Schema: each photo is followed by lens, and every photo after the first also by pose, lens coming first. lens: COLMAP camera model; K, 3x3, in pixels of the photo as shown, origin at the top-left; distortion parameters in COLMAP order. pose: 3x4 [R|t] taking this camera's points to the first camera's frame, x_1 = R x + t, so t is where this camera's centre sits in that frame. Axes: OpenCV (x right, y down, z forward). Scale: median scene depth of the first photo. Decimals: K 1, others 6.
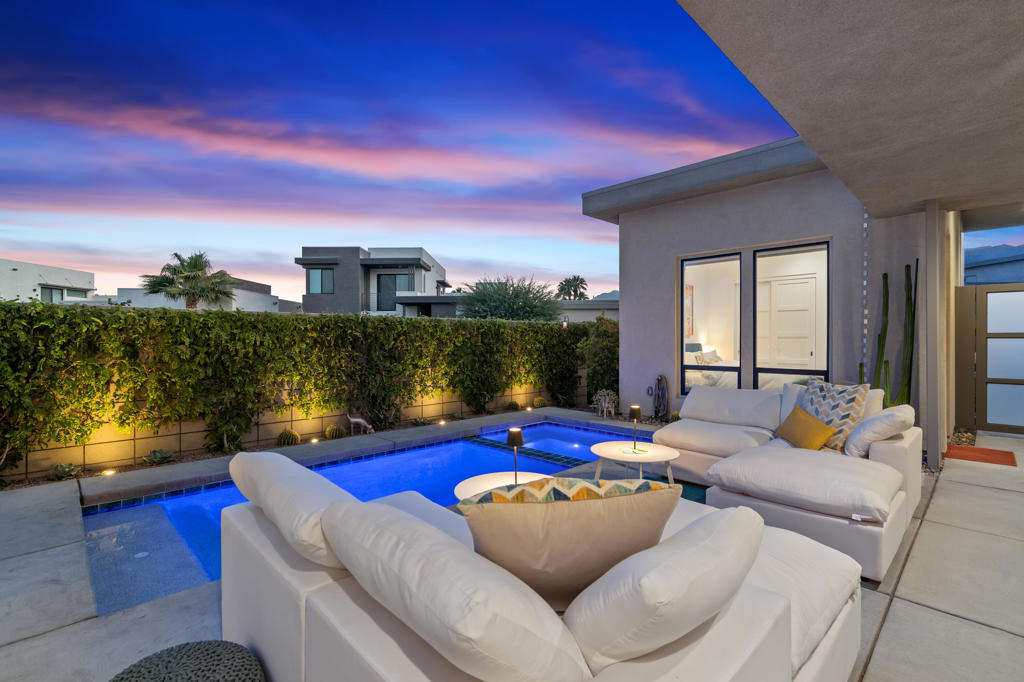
lens RADIAL K [[471.7, 0, 514.7], [0, 471.7, 339.9], [0, 0, 1]] dist [-0.005559, 0.001673]
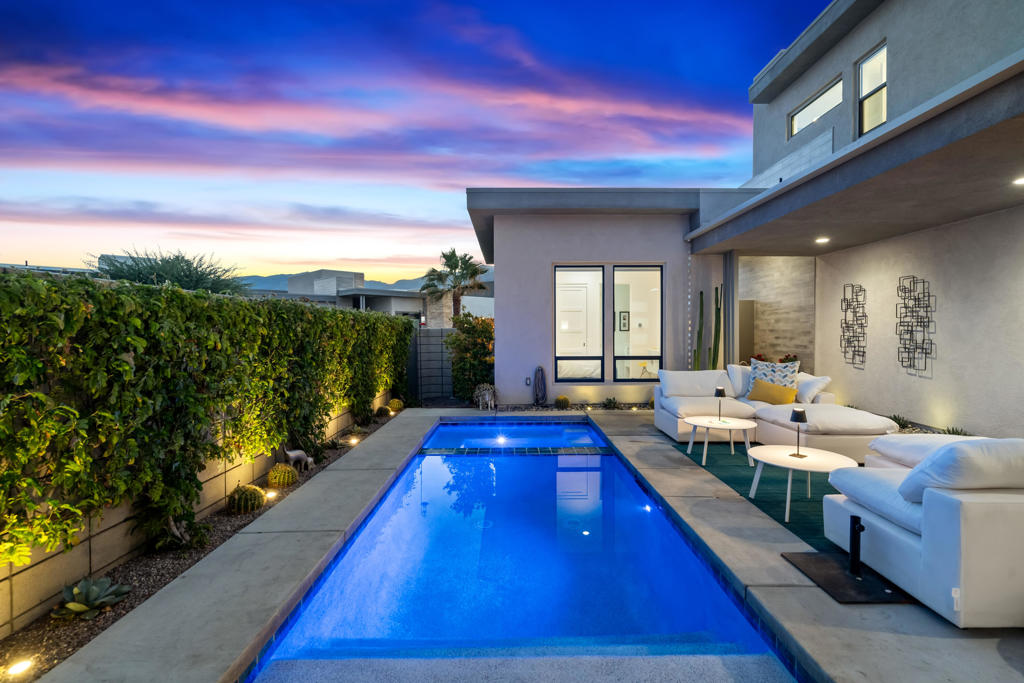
lens RADIAL K [[471.7, 0, 510.4], [0, 471.7, 338.6], [0, 0, 1]] dist [-0.005559, 0.001673]
pose [[0.702509, -0.012727, 0.711561, -0.603884], [0.004979, 0.999904, 0.012968, -0.007464], [-0.711657, -0.005568, 0.702505, 0.288818]]
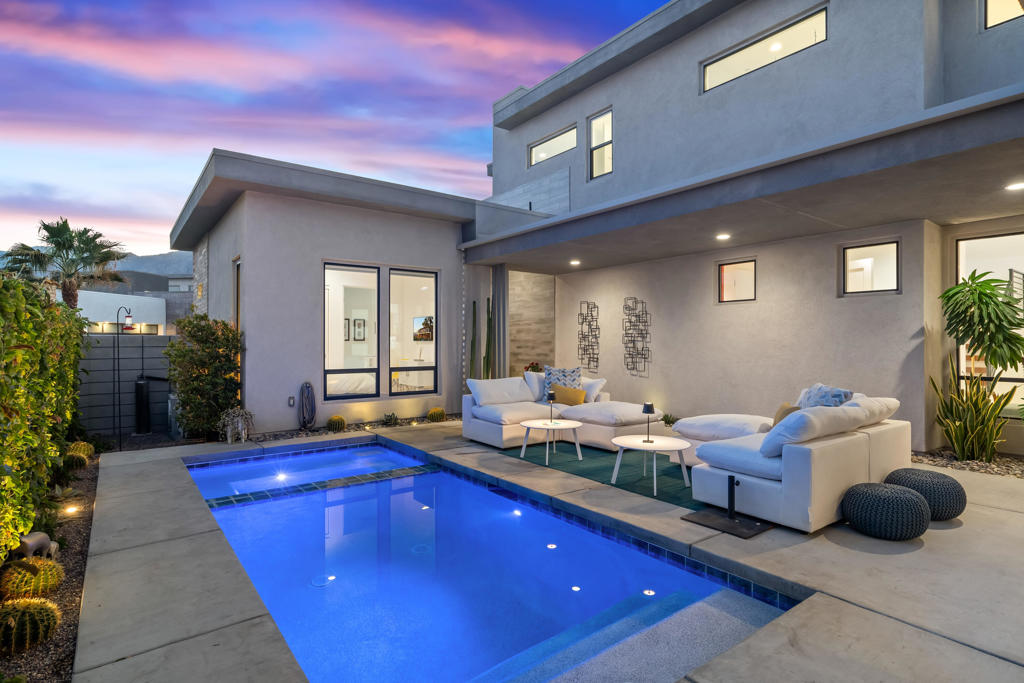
lens RADIAL K [[524.8, 0, 513.3], [0, 524.8, 339.0], [0, 0, 1]] dist [0.002394, -0.000551]
pose [[0.134615, 0.005856, 0.990881, -0.737257], [0.002725, 0.999977, -0.006280, -0.003451], [-0.990894, 0.003545, 0.134596, 0.512145]]
